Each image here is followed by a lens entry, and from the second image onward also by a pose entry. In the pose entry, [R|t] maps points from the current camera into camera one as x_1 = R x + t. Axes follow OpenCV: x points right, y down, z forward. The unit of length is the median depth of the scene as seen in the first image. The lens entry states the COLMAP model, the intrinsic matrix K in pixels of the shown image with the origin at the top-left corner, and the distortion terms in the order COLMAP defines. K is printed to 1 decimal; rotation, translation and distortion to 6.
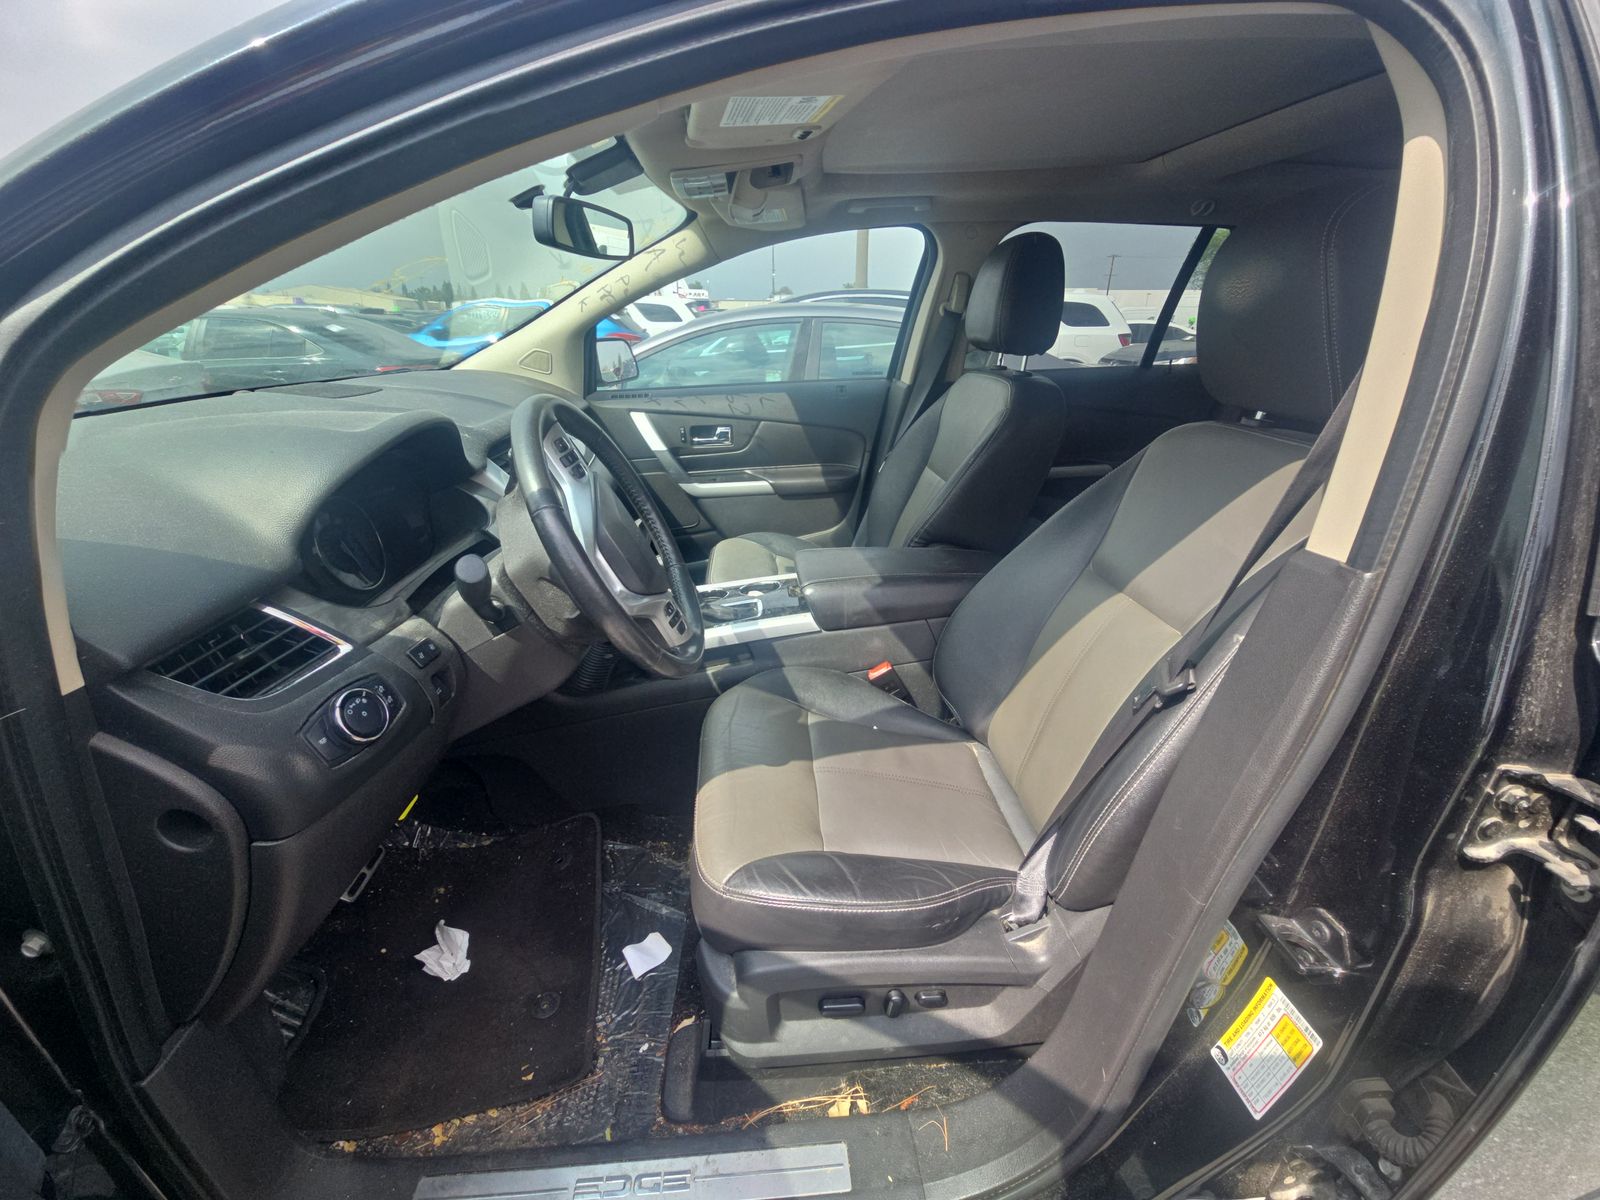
lens RADIAL K [[648.7, 0, 796.0], [0, 648.7, 592.3], [0, 0, 1]] dist [0.001168, -0.003331]
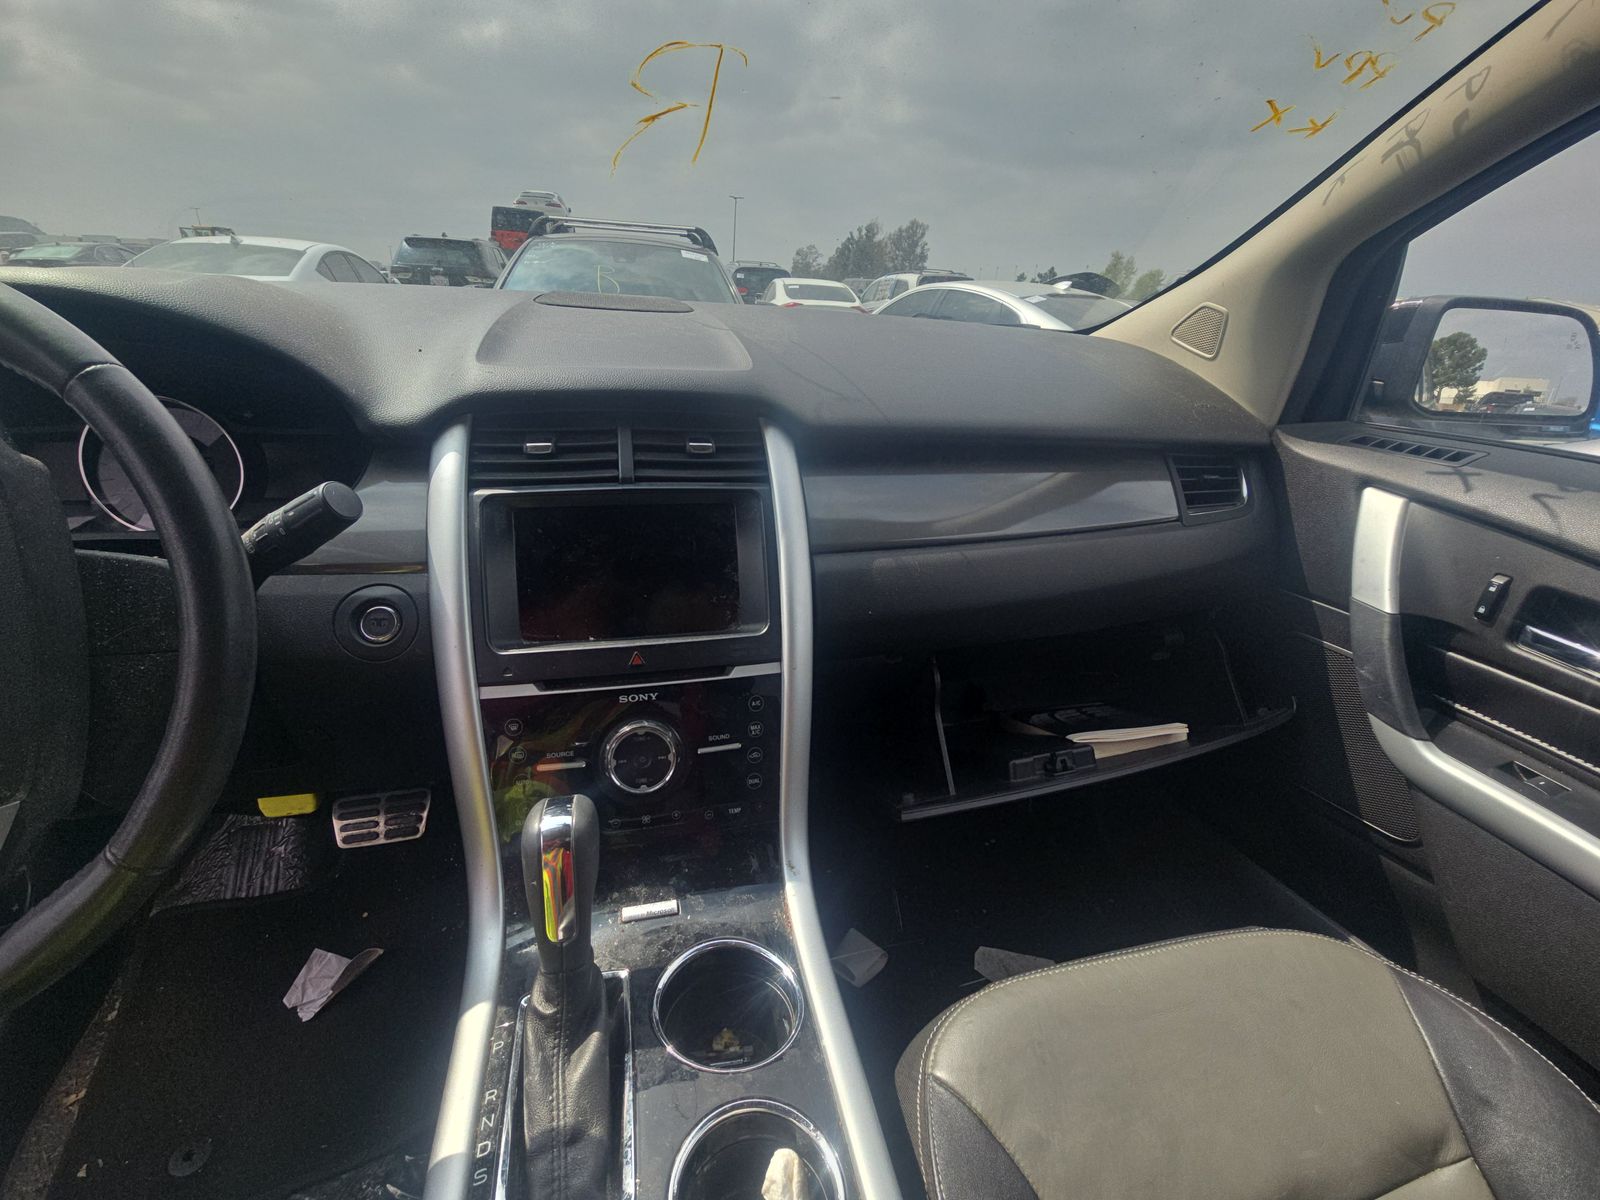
lens RADIAL K [[686.8, 0, 784.9], [0, 686.8, 590.6], [0, 0, 1]] dist [0.002943, -0.000391]
pose [[0.168307, 0.407314, -0.897646, 0.067750], [-0.427909, 0.850549, 0.305712, -0.202446], [0.888013, 0.332657, 0.317447, 0.590612]]
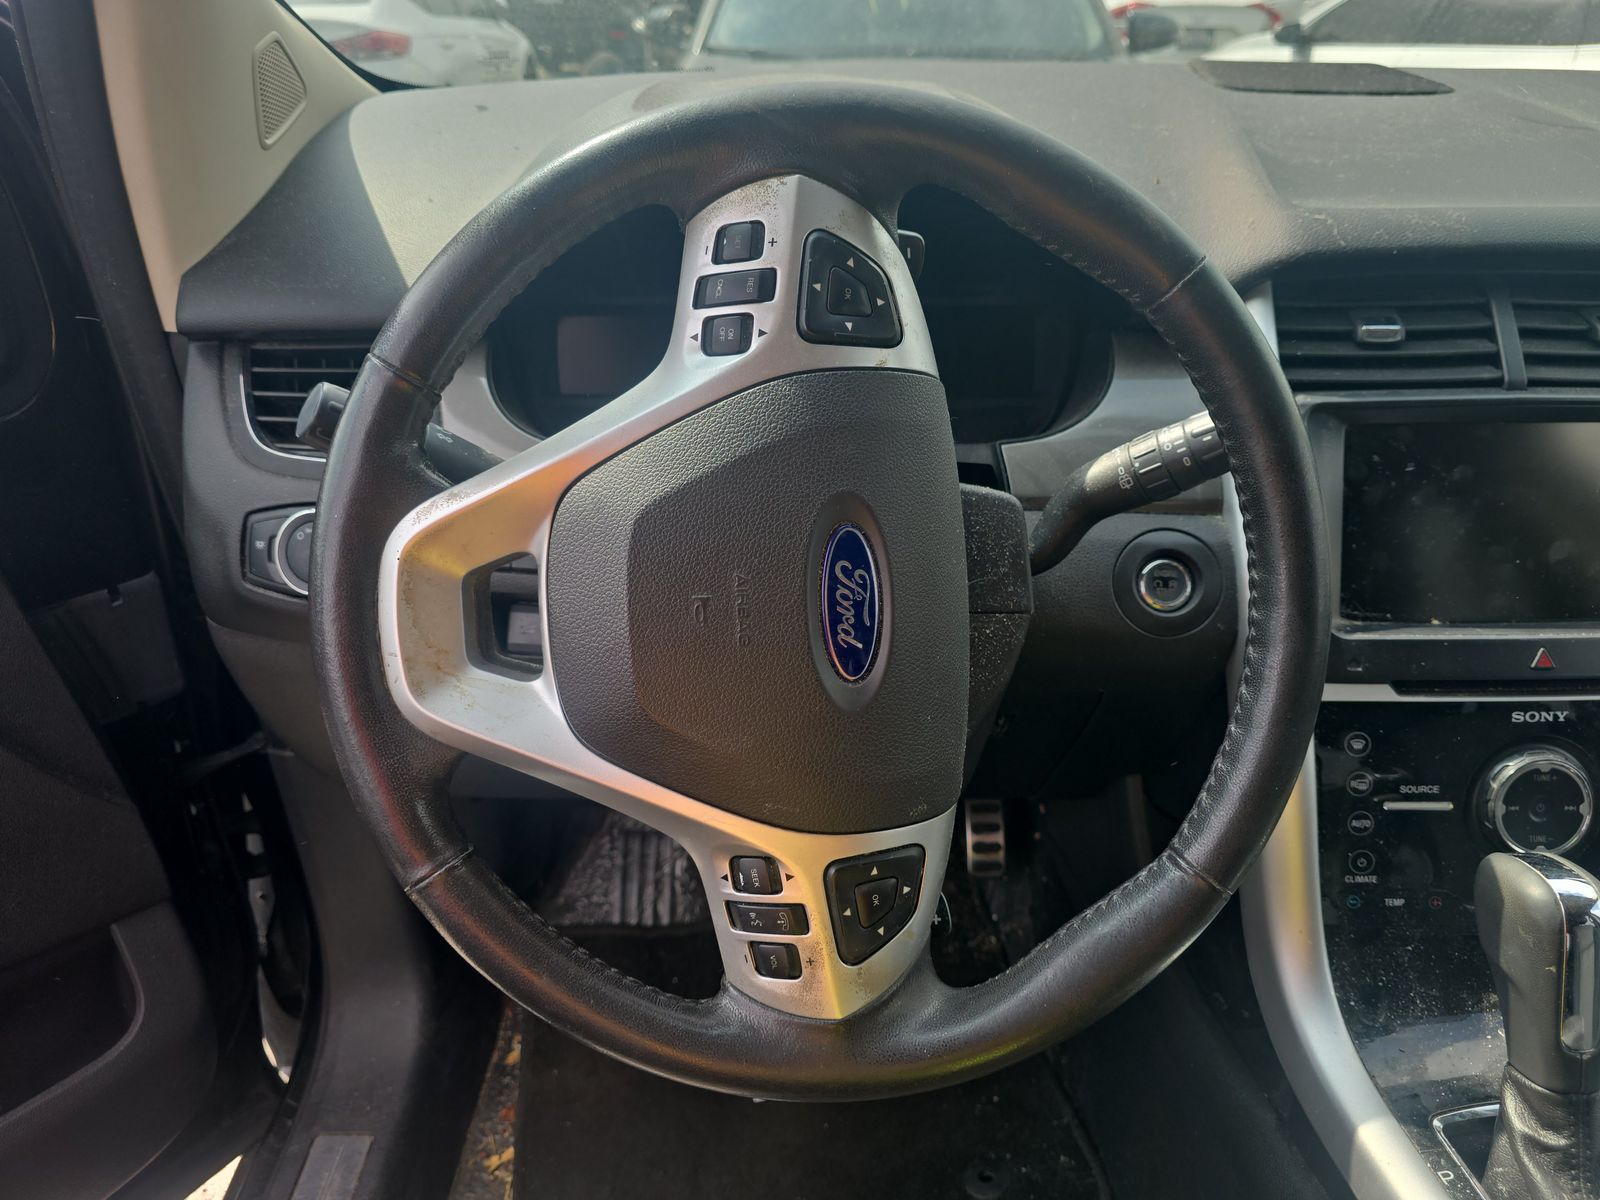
lens RADIAL K [[1083.8, 0, 870.9], [0, 1083.8, 650.3], [0, 0, 1]] dist [0.020086, -0.005198]
pose [[-0.037480, 0.481548, -0.875618, 0.081725], [-0.400088, 0.795709, 0.454727, -0.129729], [0.915710, 0.367367, 0.162839, 0.418216]]
